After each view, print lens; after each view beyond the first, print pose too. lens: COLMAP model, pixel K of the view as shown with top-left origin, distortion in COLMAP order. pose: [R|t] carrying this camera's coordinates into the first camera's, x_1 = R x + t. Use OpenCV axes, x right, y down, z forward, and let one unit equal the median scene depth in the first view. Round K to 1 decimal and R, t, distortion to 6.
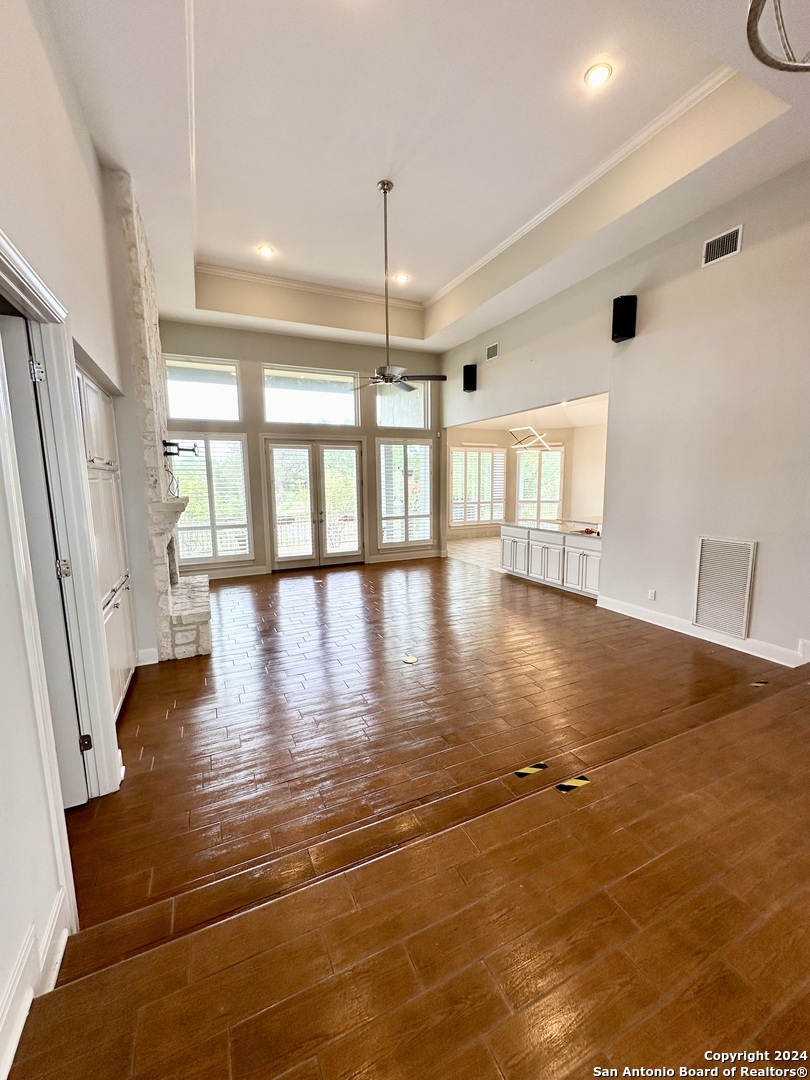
lens RADIAL K [[430.7, 0, 405.0], [0, 430.7, 540.0], [0, 0, 1]] dist [-0.002326, 0.000299]
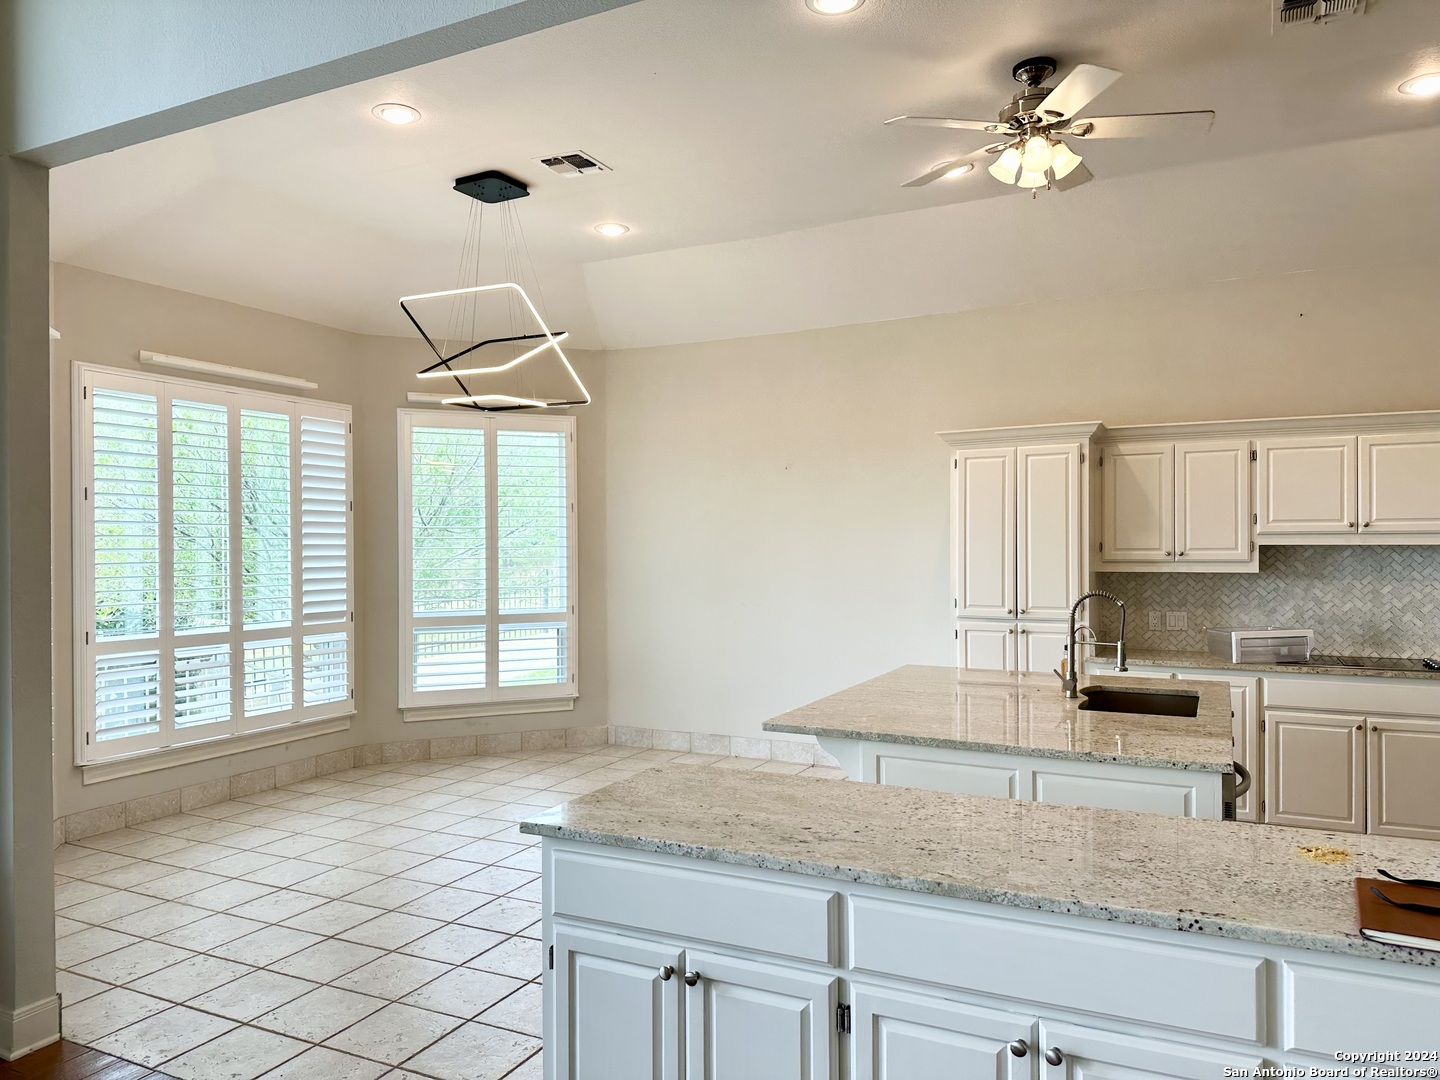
lens RADIAL K [[1016.5, 0, 720.0], [0, 1016.5, 540.0], [0, 0, 1]] dist [0.005436, -0.005243]
pose [[0.786906, 0.006787, 0.617036, 0.047369], [0.085718, 0.989043, -0.120194, -0.052380], [-0.611091, 0.147473, 0.777702, 0.449341]]
